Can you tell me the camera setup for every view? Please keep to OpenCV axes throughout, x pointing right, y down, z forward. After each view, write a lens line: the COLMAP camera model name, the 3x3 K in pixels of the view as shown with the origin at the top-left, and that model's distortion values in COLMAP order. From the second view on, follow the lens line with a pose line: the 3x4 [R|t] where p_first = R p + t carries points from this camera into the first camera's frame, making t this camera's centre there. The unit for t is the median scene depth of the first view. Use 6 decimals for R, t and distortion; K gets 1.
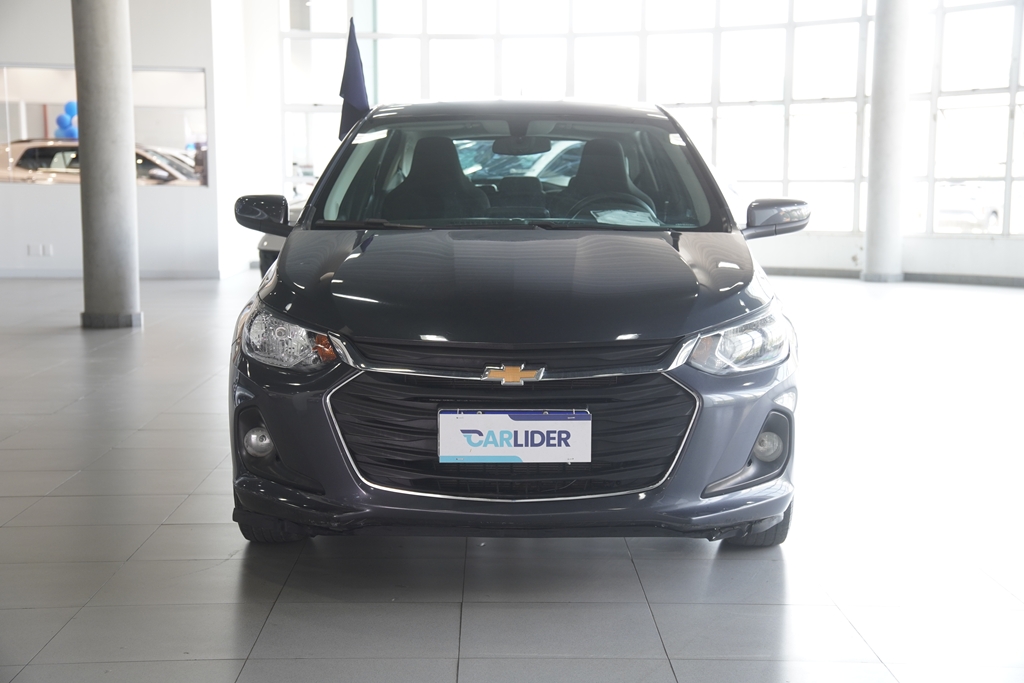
lens RADIAL K [[1665.9, 0, 512.0], [0, 1665.9, 341.5], [0, 0, 1]] dist [0.355517, -0.026361]
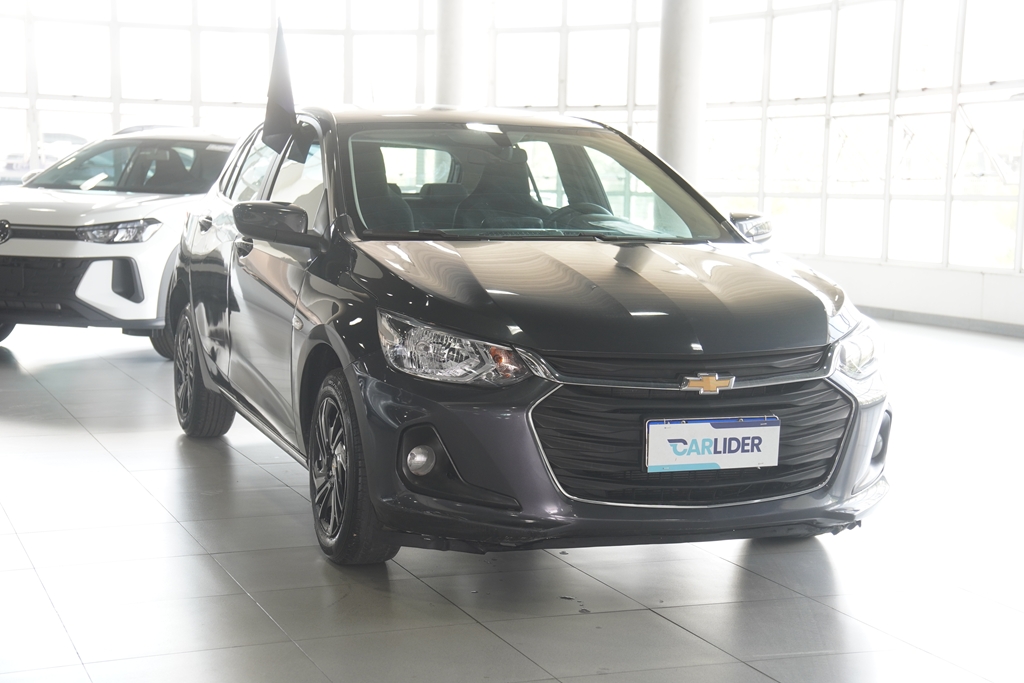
lens RADIAL K [[1665.9, 0, 512.0], [0, 1665.9, 341.5], [0, 0, 1]] dist [0.355517, -0.026361]
pose [[0.928245, -0.020023, 0.371430, -0.497437], [0.019527, 0.999796, 0.005096, -0.014098], [-0.371456, 0.002522, 0.928447, 0.083666]]
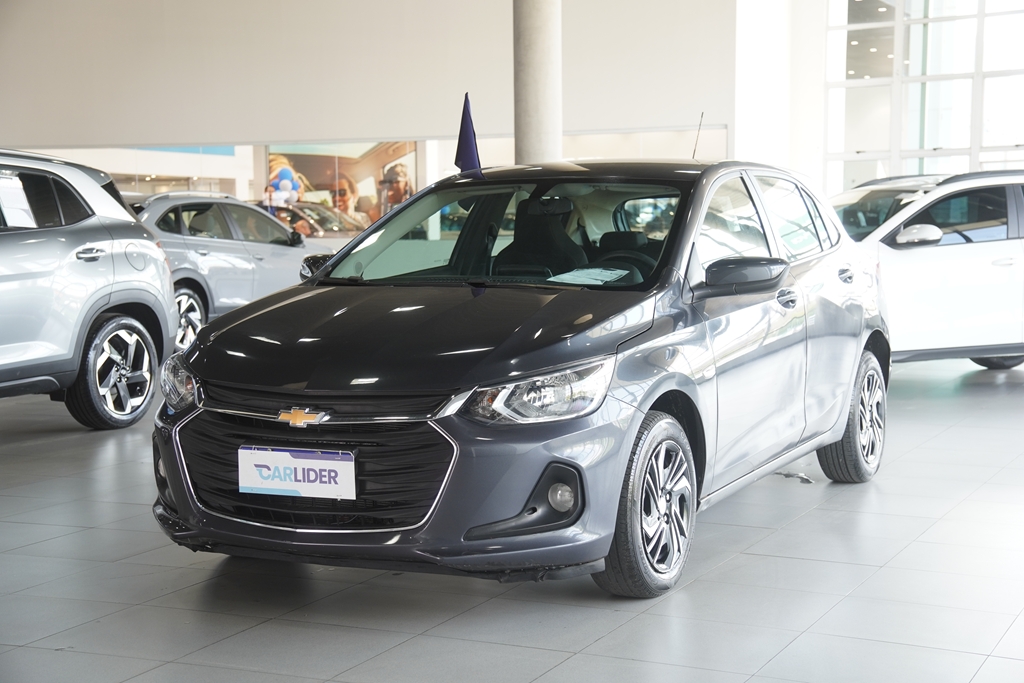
lens RADIAL K [[1665.9, 0, 512.0], [0, 1665.9, 341.5], [0, 0, 1]] dist [0.355517, -0.026361]
pose [[0.896085, 0.023481, -0.443262, 0.629702], [-0.034680, 0.999251, -0.017175, -0.016767], [0.442526, 0.030763, 0.896228, 0.049658]]
